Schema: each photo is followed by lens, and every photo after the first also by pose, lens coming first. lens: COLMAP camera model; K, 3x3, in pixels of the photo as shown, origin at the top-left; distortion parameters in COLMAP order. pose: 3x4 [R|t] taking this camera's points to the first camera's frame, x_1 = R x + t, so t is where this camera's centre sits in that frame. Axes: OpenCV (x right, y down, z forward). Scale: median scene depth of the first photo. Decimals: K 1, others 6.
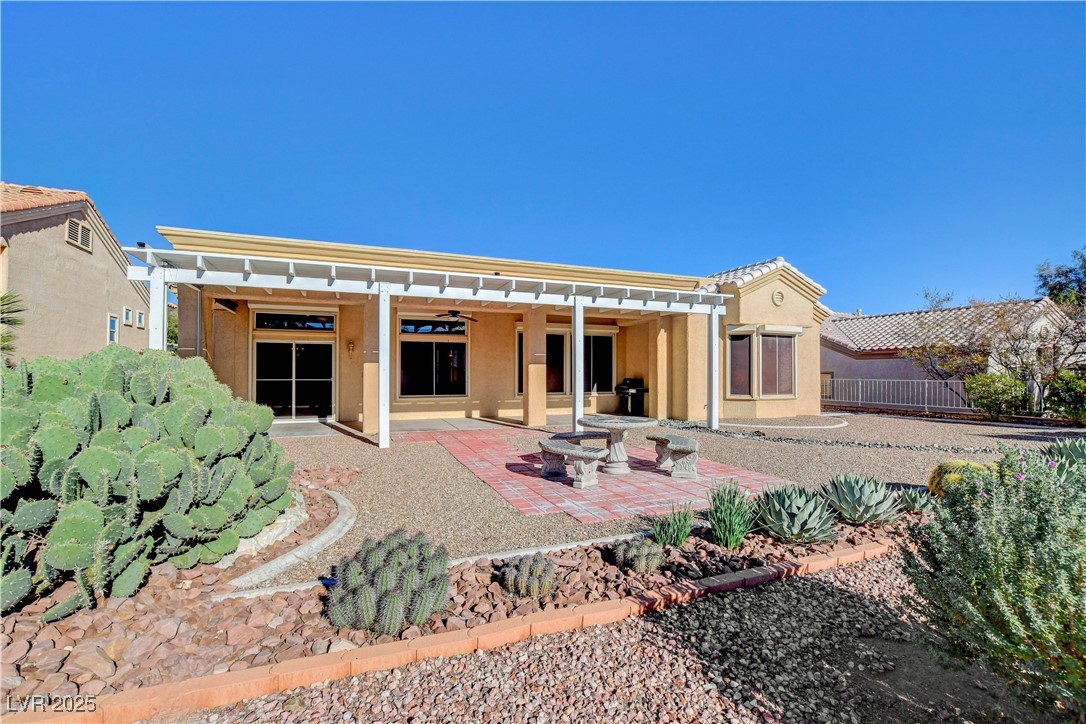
lens RADIAL K [[468.9, 0, 538.9], [0, 468.9, 362.0], [0, 0, 1]] dist [-0.016829, 0.000346]
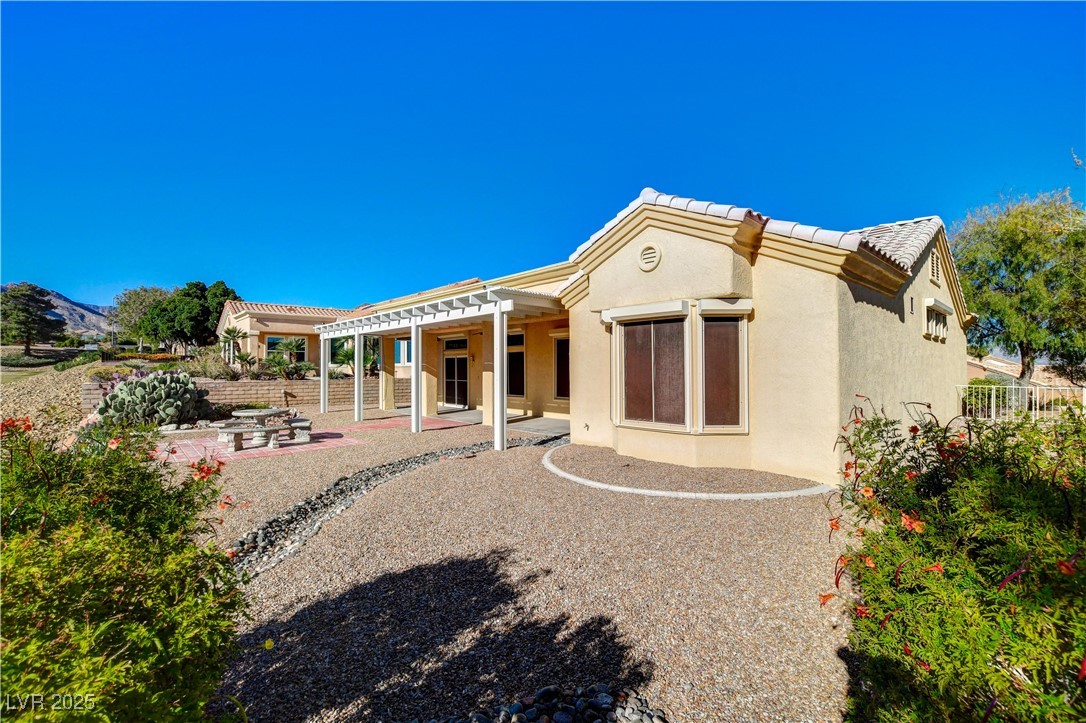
lens RADIAL K [[468.9, 0, 545.8], [0, 468.9, 362.2], [0, 0, 1]] dist [-0.016829, 0.000346]
pose [[0.397318, -0.017685, -0.917510, 0.982326], [0.037481, 0.999293, -0.003030, -0.008549], [0.916915, -0.033185, 0.397700, 0.630095]]
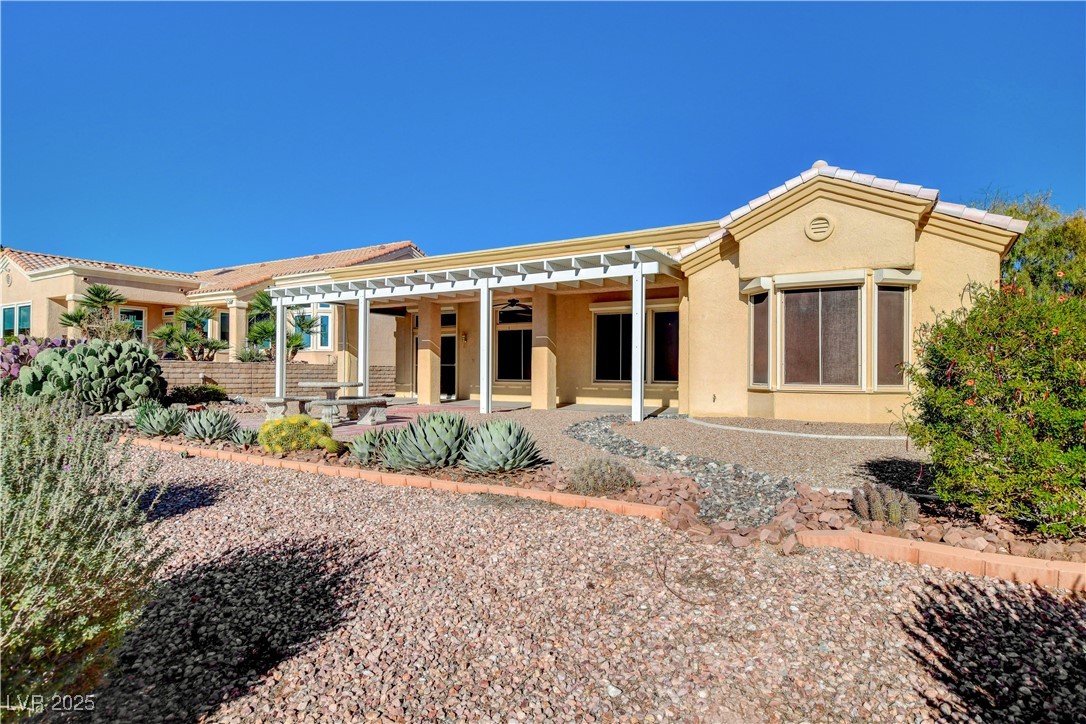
lens RADIAL K [[605.7, 0, 542.5], [0, 605.7, 370.8], [0, 0, 1]] dist [0.001101, 0.000436]
pose [[0.621916, -0.000940, -0.783083, 0.894693], [0.021794, 0.999633, 0.016109, 0.030210], [0.782781, -0.027085, 0.621708, 0.206779]]
